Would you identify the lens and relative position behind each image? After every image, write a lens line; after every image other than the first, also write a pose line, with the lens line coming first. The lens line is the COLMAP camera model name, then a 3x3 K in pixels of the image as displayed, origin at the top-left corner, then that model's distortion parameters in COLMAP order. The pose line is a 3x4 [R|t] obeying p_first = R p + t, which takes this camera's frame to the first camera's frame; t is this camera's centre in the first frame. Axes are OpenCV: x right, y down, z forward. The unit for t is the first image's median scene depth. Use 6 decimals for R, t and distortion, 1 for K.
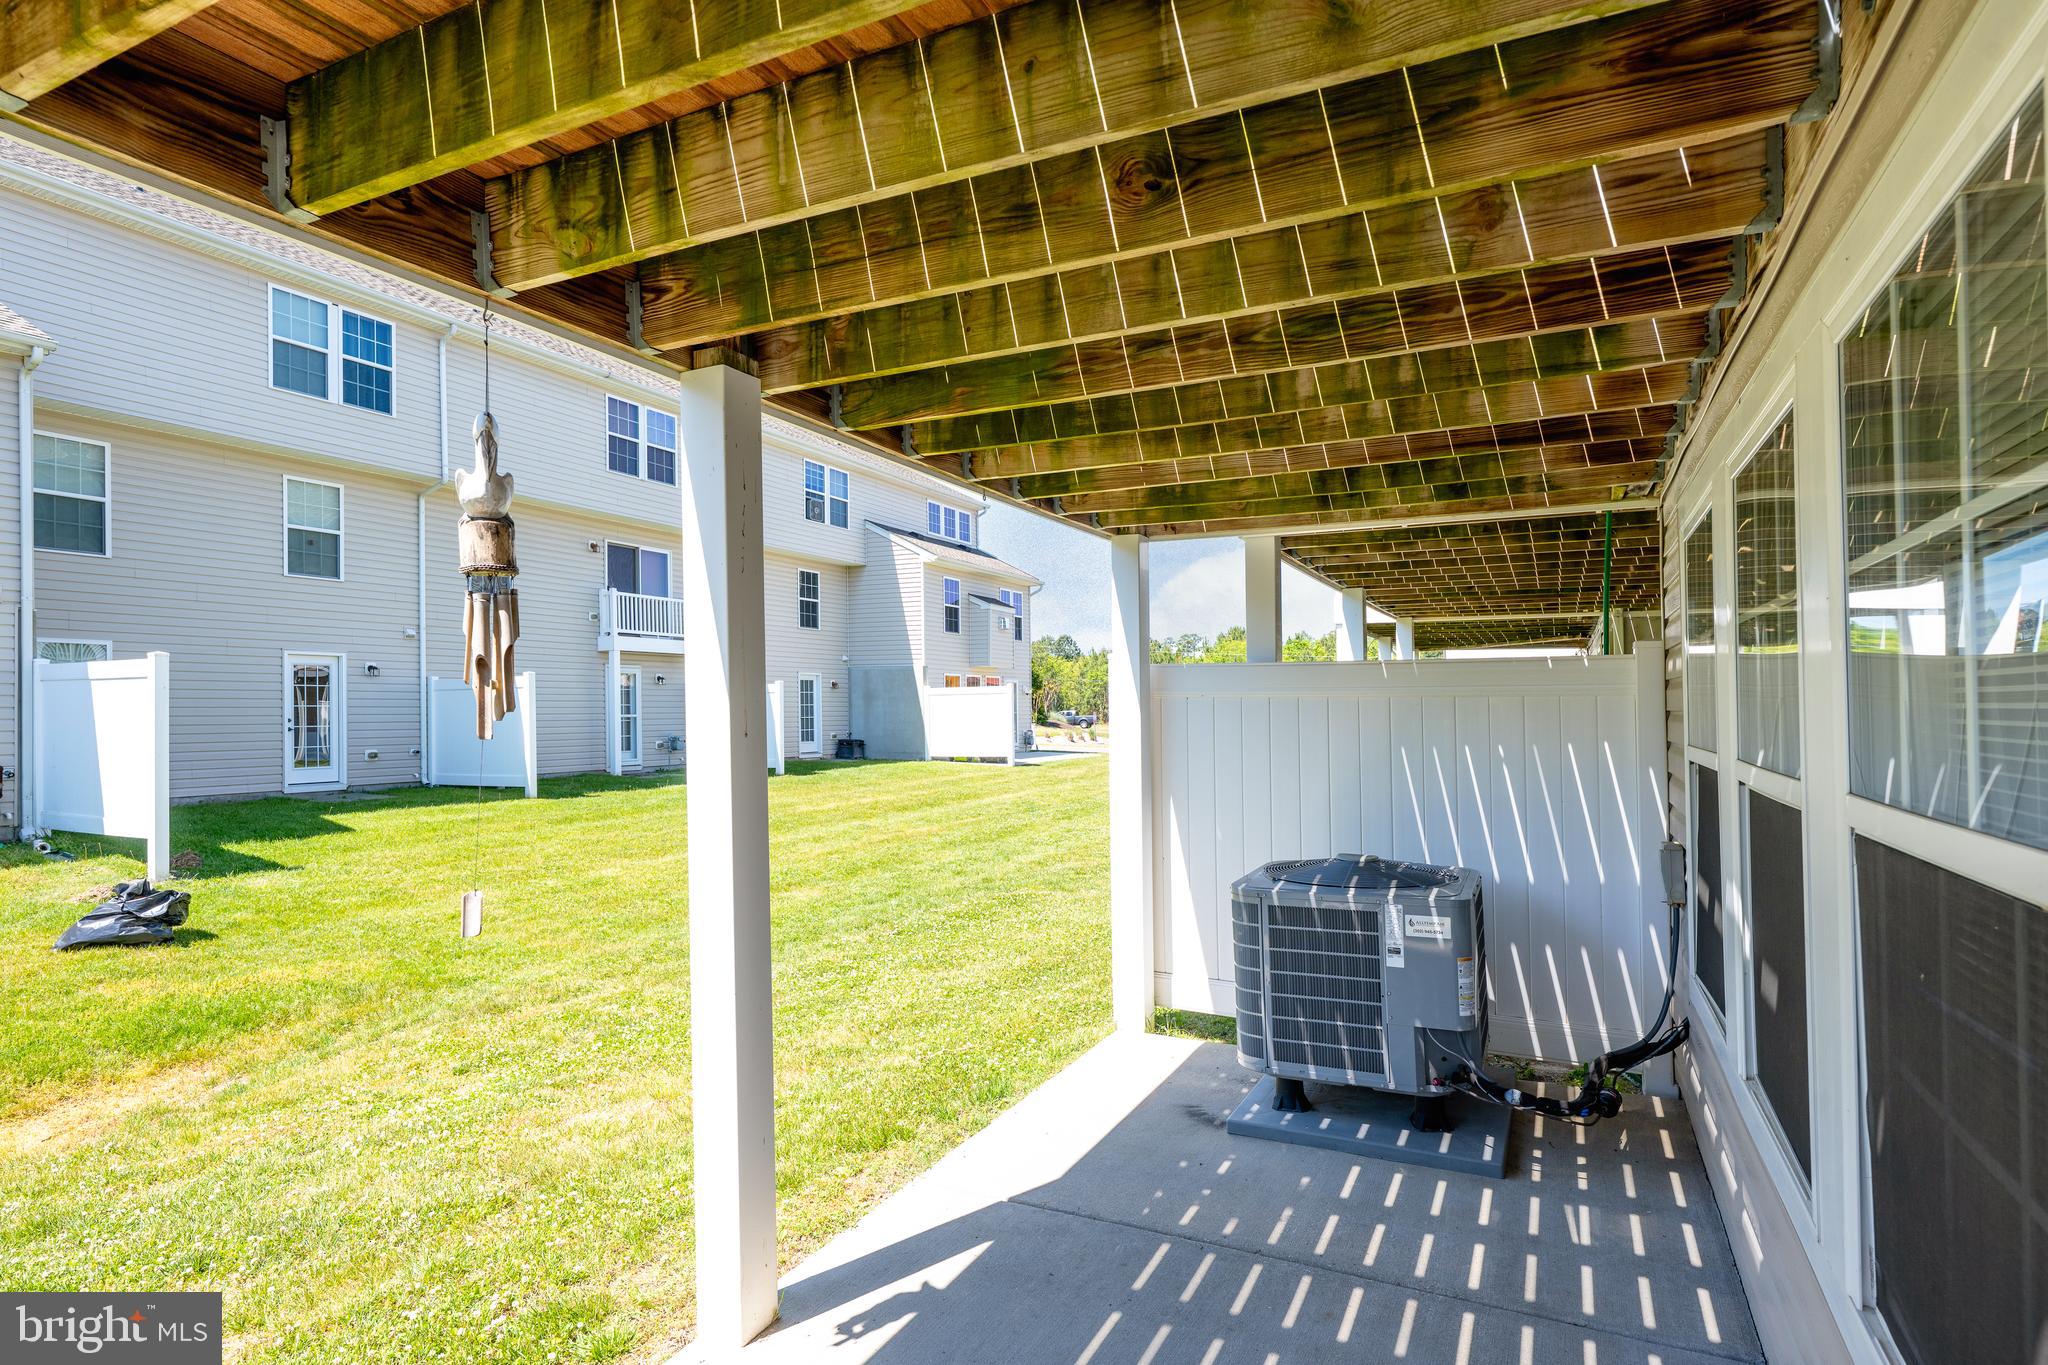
lens RADIAL K [[1069.6, 0, 1016.5], [0, 1069.6, 706.6], [0, 0, 1]] dist [-0.001781, -0.000123]
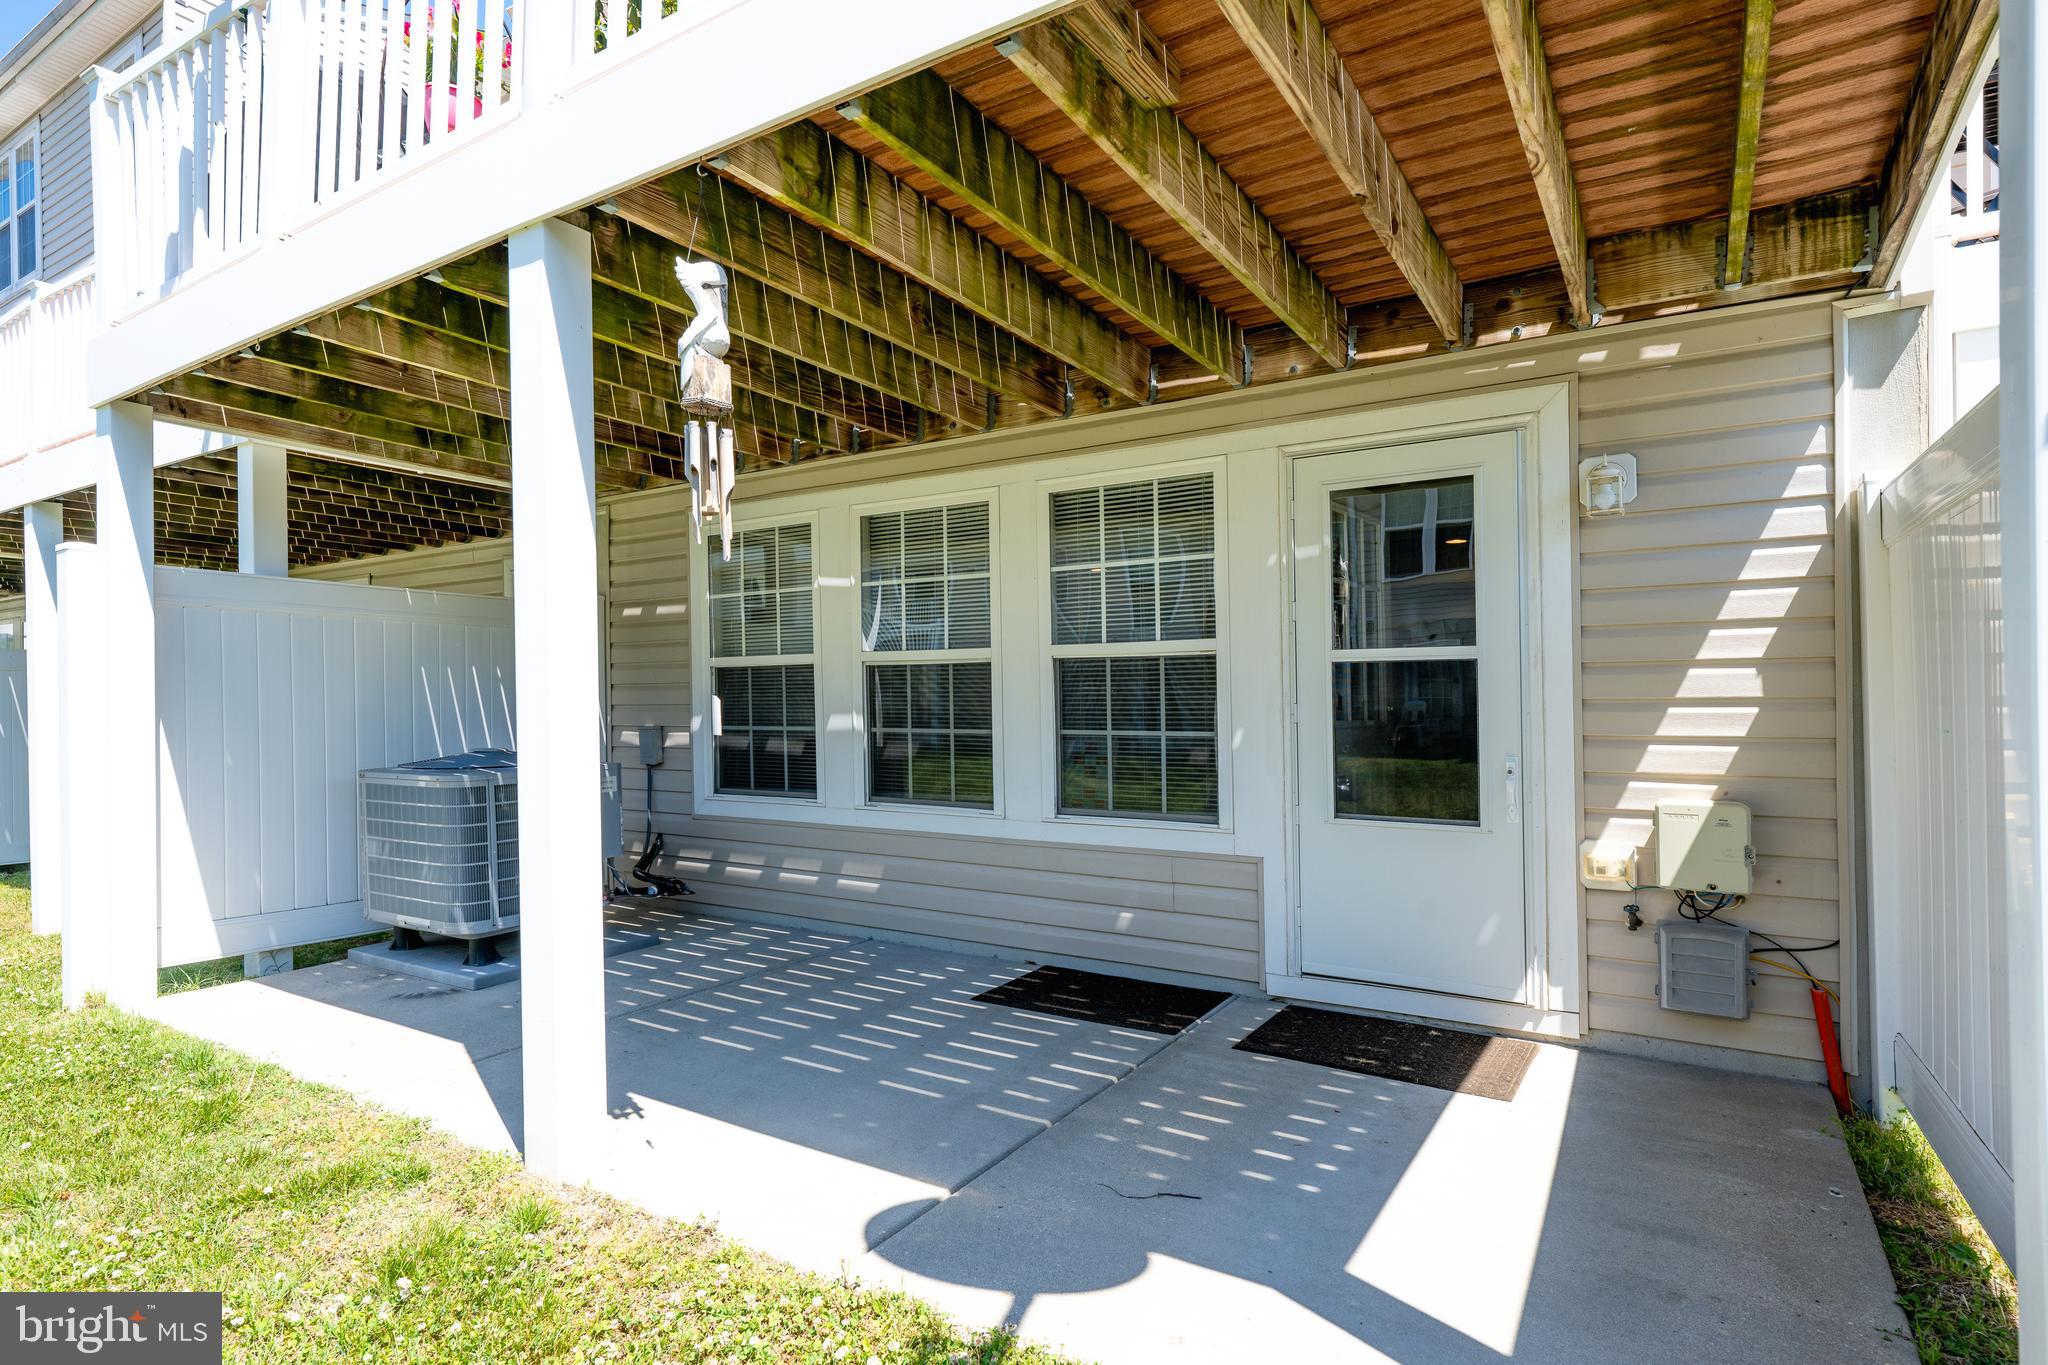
lens RADIAL K [[1069.6, 0, 1016.5], [0, 1069.6, 706.6], [0, 0, 1]] dist [-0.001781, -0.000123]
pose [[0.096726, 0.003817, 0.995304, -1.454099], [-0.000713, 0.999993, -0.003765, 0.172032], [-0.995311, -0.000346, 0.096728, 0.540939]]
